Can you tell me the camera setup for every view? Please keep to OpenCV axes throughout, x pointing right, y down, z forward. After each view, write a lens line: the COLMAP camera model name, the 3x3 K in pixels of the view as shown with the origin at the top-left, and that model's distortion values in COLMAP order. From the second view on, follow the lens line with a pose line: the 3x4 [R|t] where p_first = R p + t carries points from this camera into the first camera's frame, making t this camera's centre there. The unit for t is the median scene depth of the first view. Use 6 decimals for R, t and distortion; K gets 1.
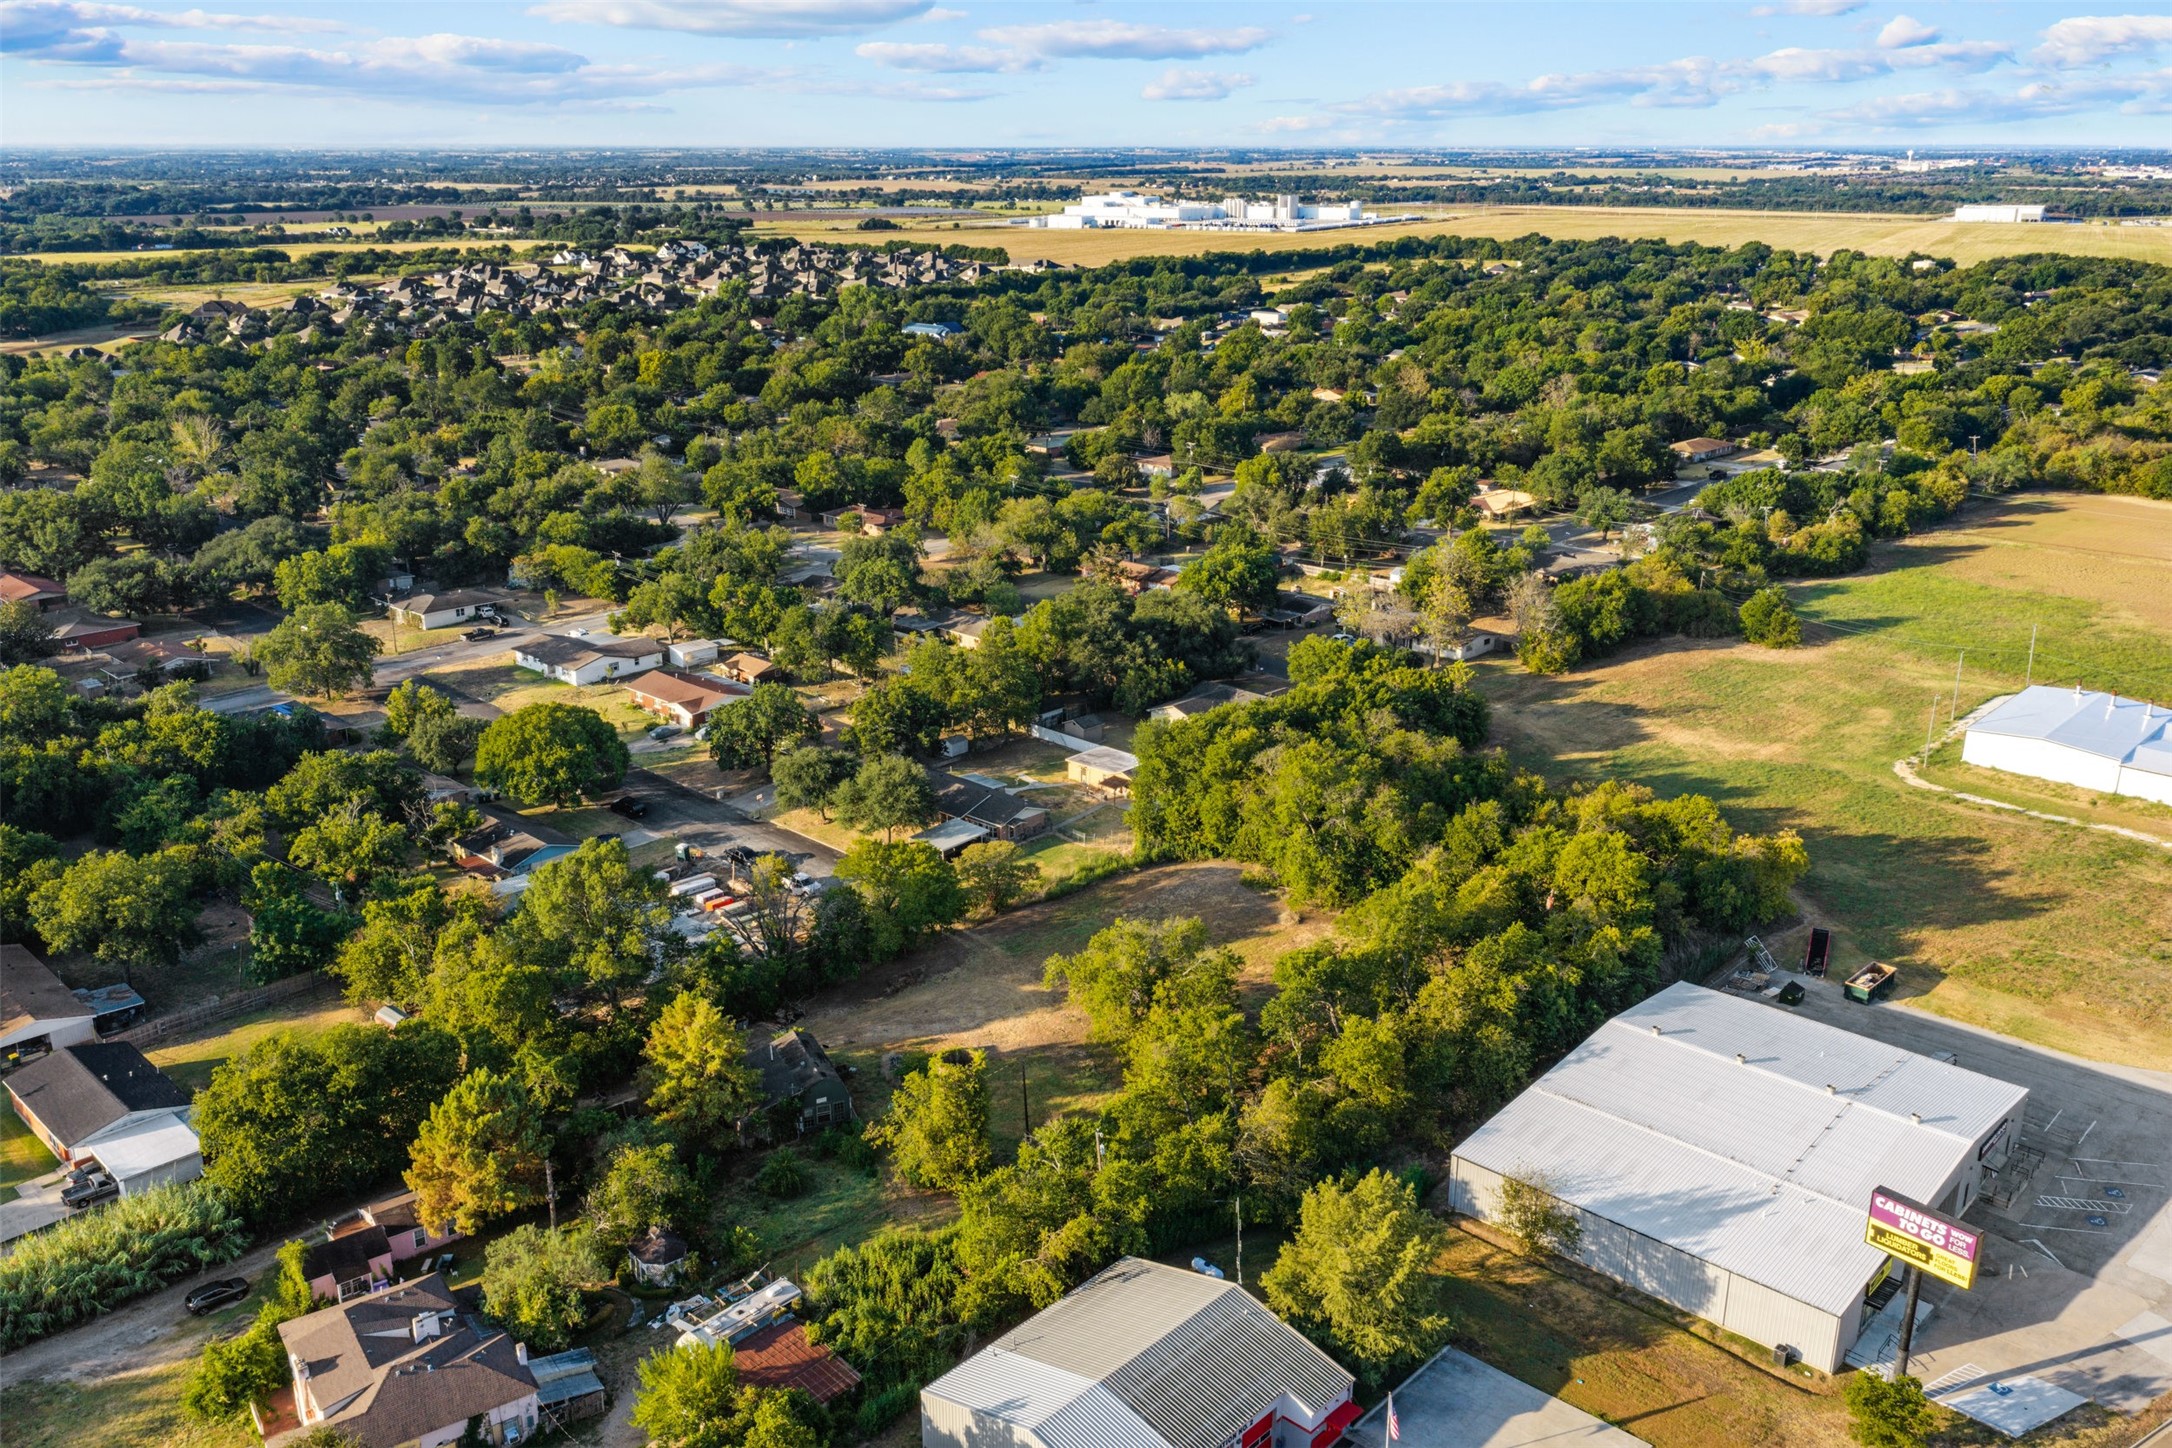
lens RADIAL K [[1789.2, 0, 1086.7], [0, 1789.2, 750.4], [0, 0, 1]] dist [0.031258, -0.054410]
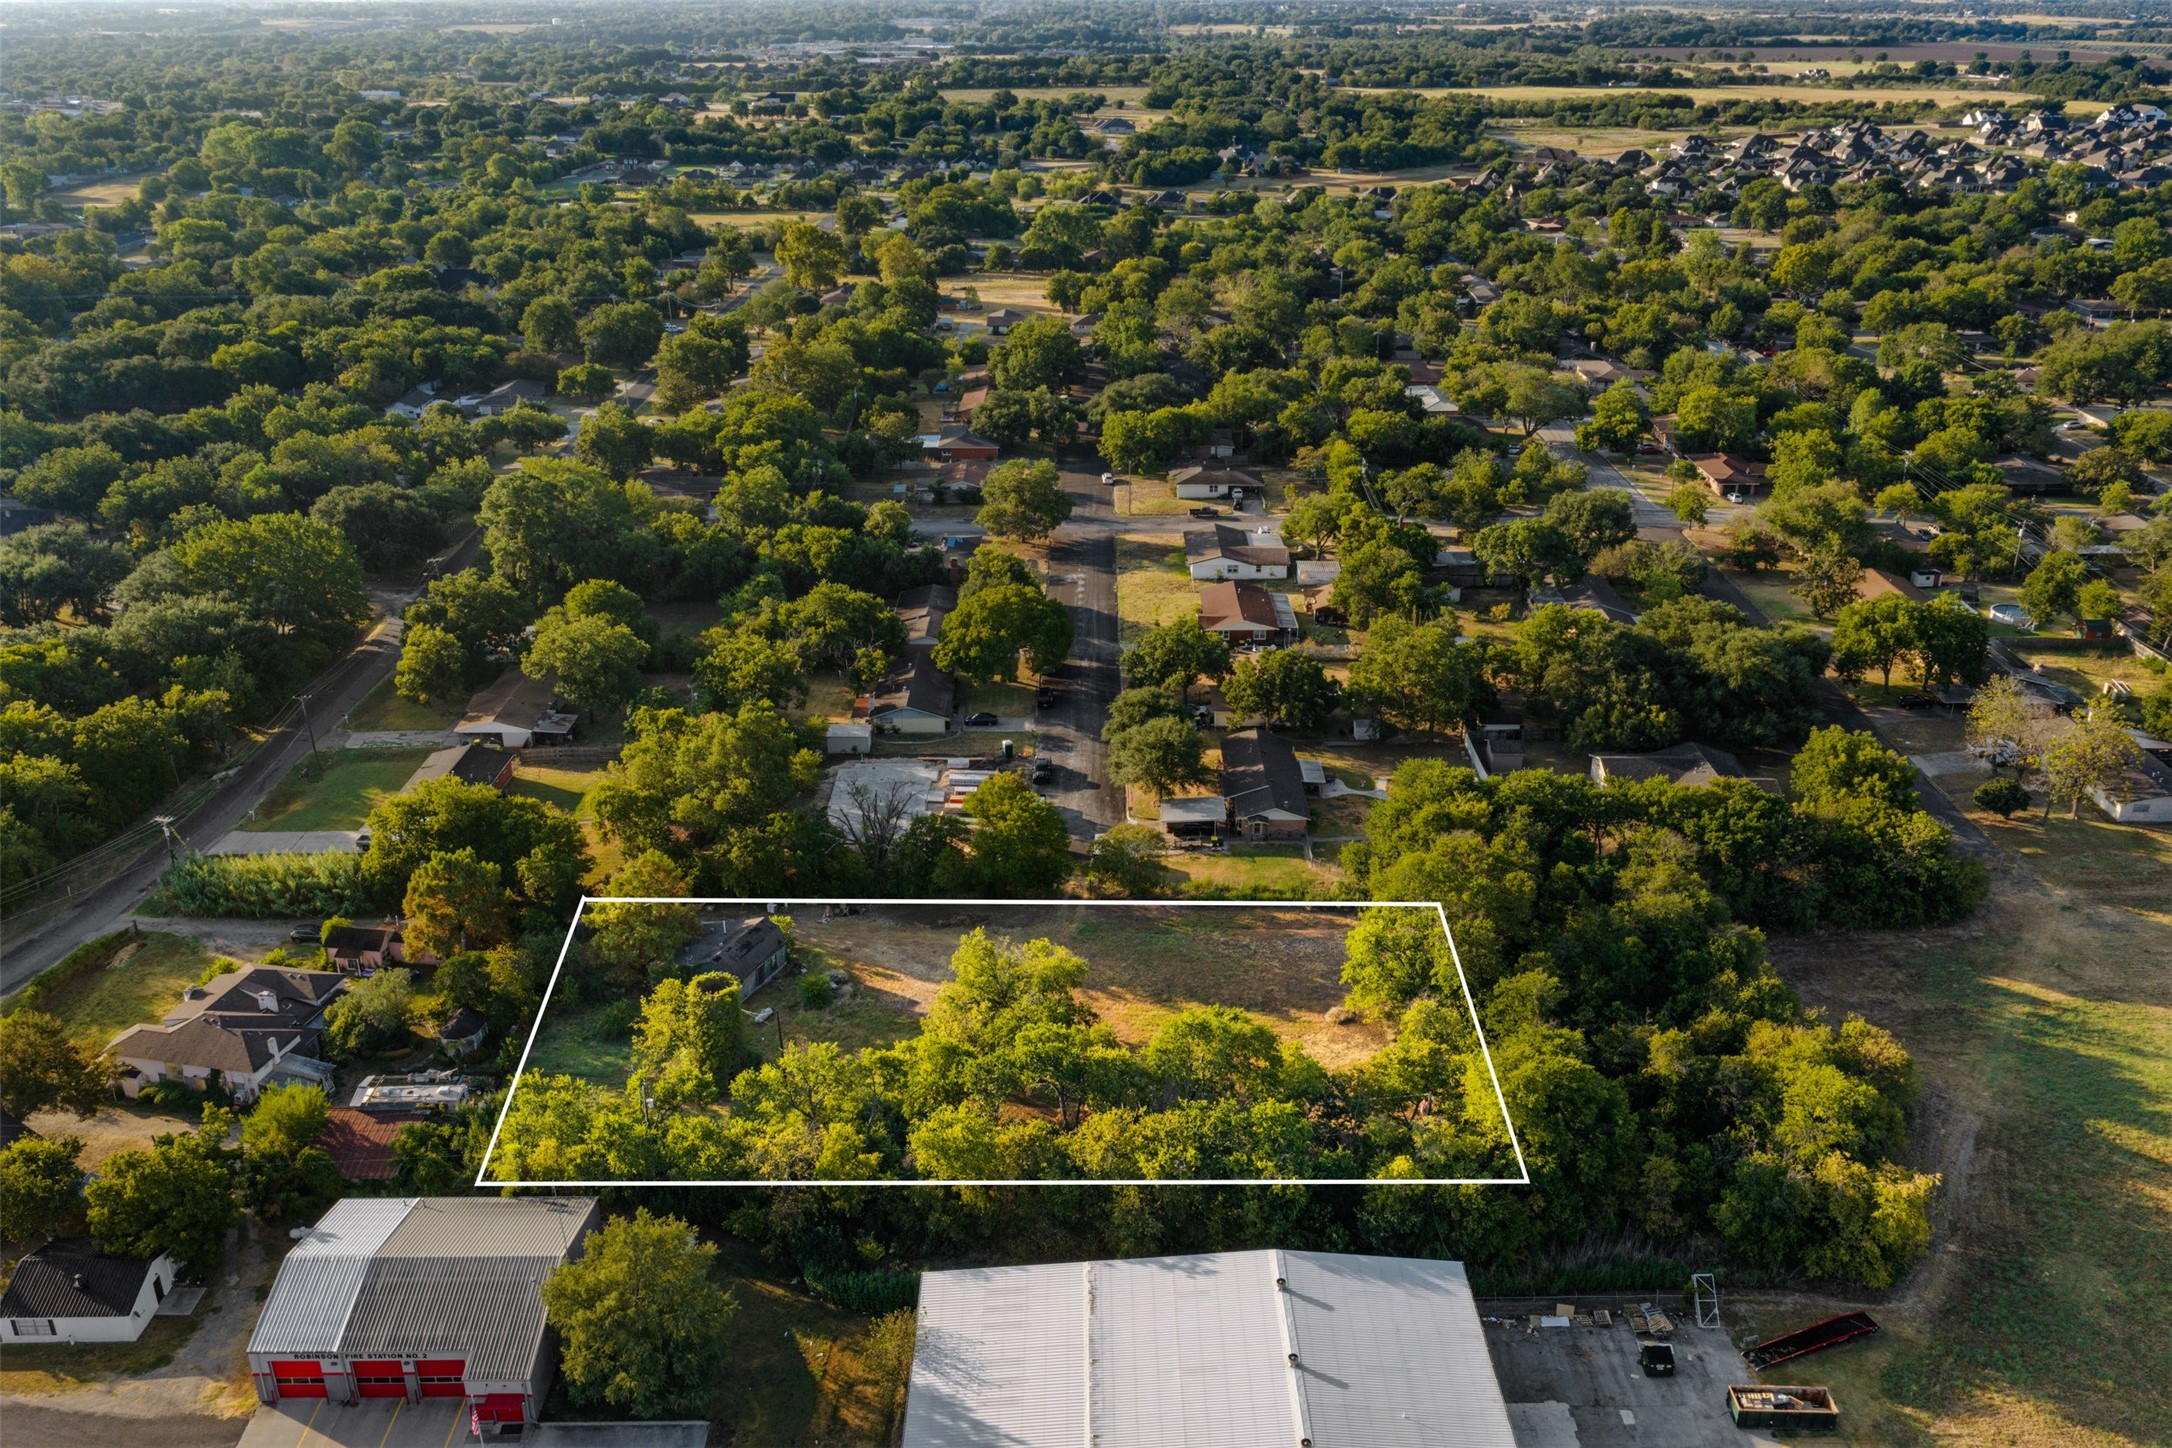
lens RADIAL K [[1789.2, 0, 1086.7], [0, 1789.2, 750.4], [0, 0, 1]] dist [0.031258, -0.054410]
pose [[0.687491, 0.291069, -0.665308, 0.509681], [-0.232689, 0.956149, 0.177864, -0.140477], [0.687904, 0.032530, 0.725073, 0.236256]]
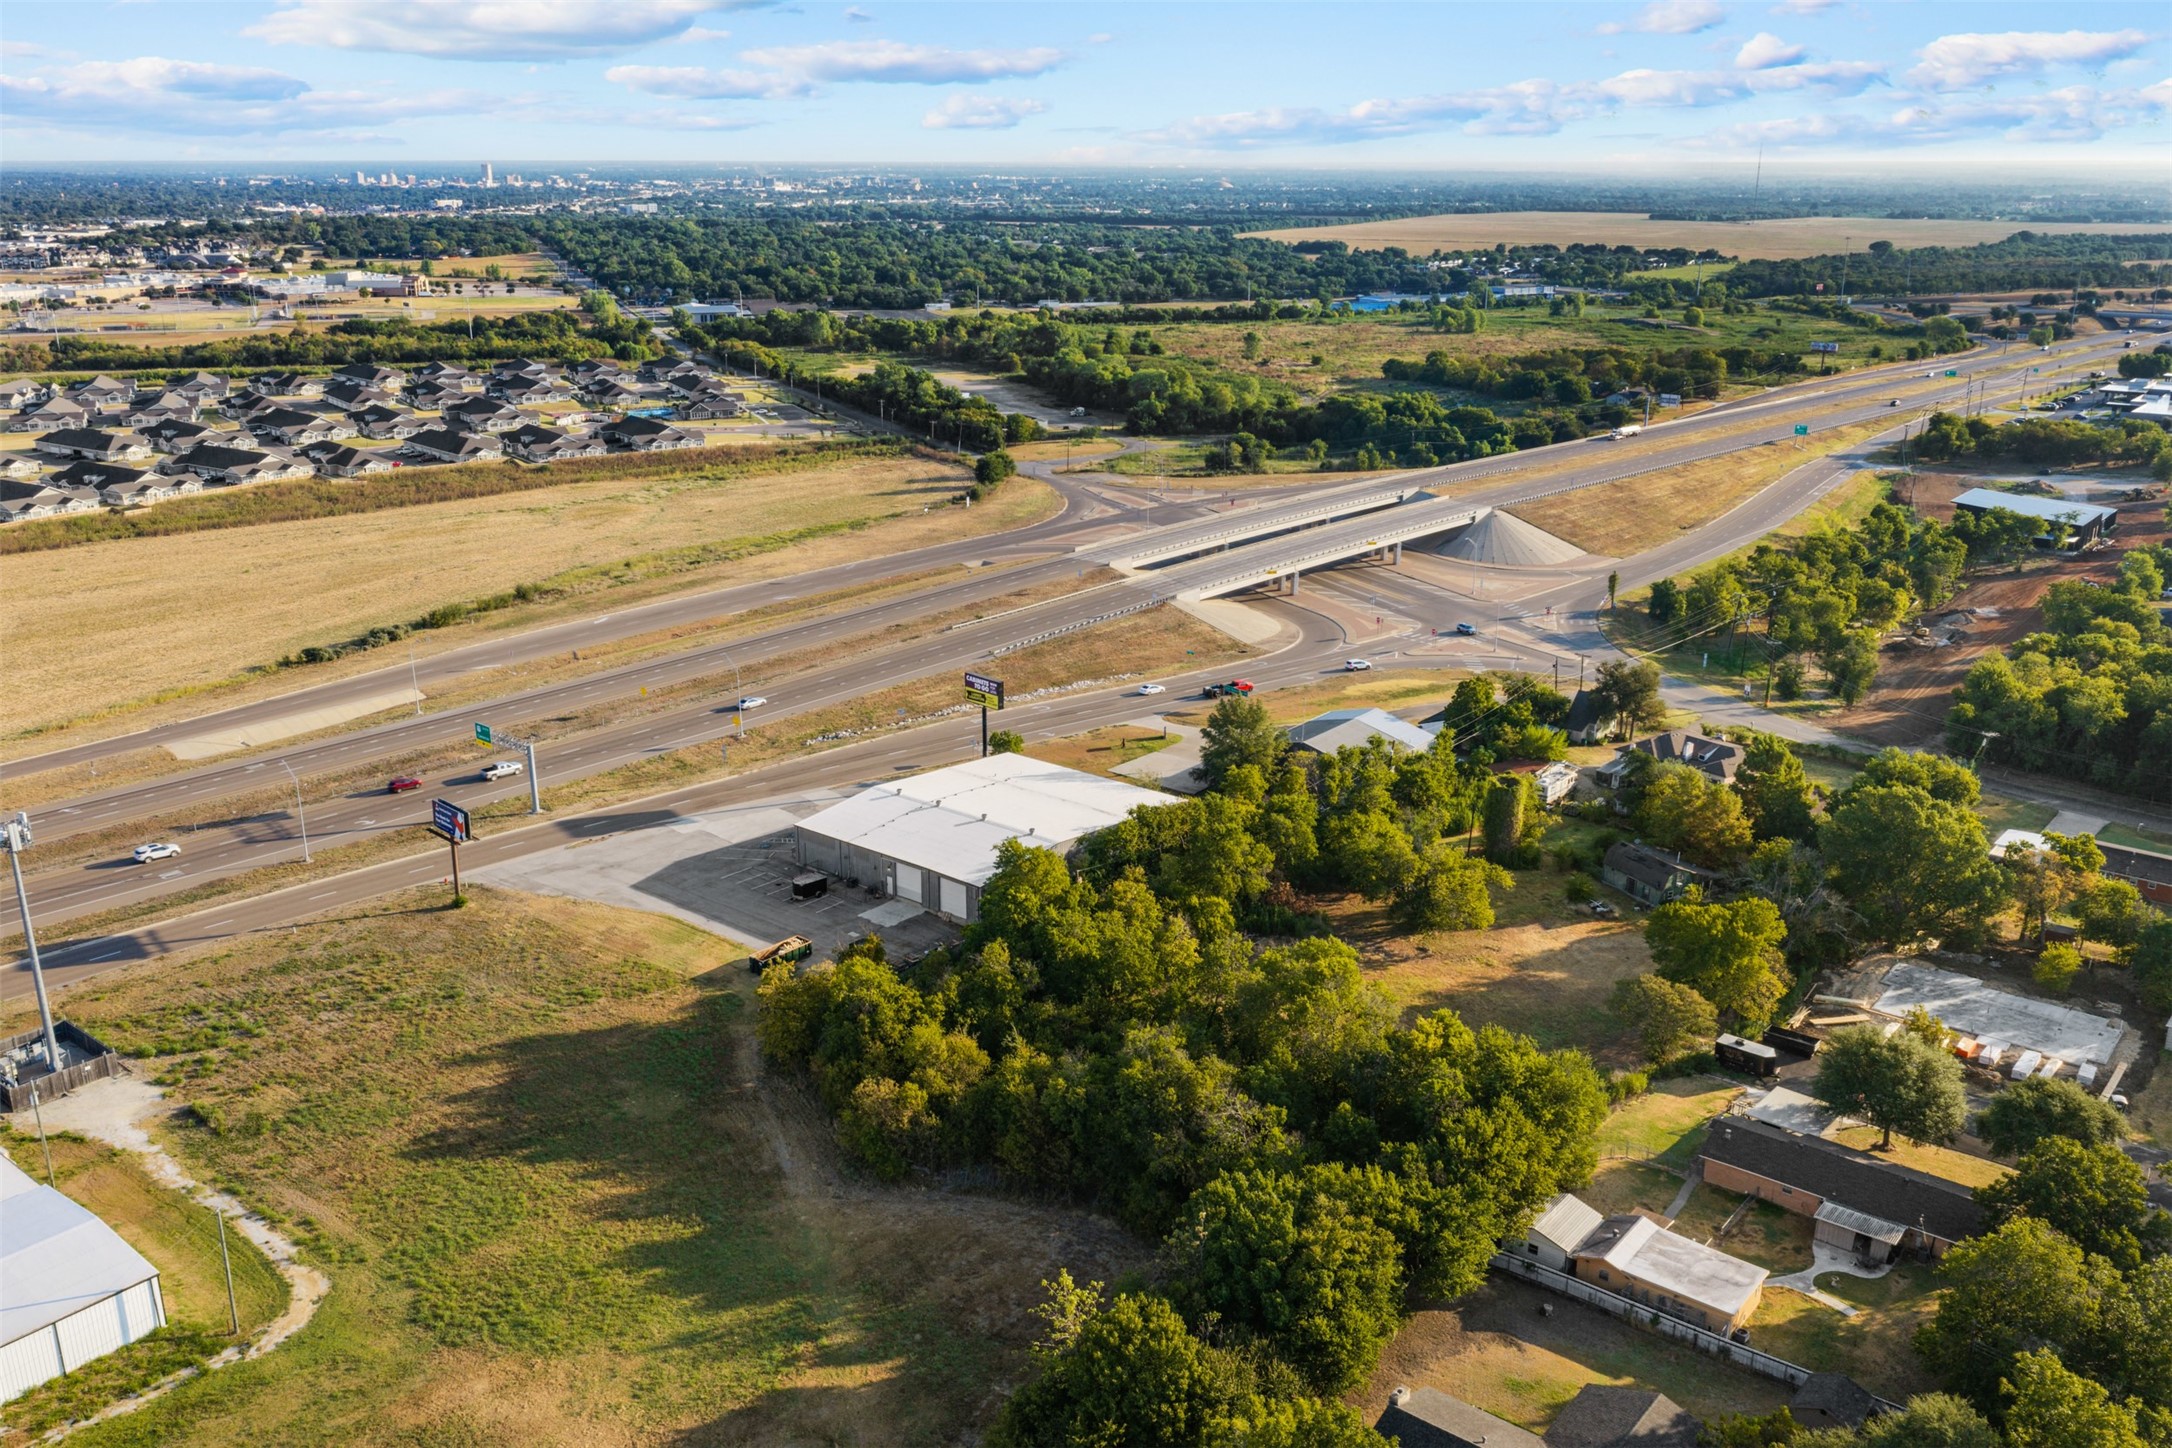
lens RADIAL K [[1789.2, 0, 1086.7], [0, 1789.2, 750.4], [0, 0, 1]] dist [0.031258, -0.054410]
pose [[-0.997244, 0.017586, -0.072071, 0.262306], [-0.029578, 0.796685, 0.603671, -0.494571], [0.068034, 0.604139, -0.793969, 1.419949]]
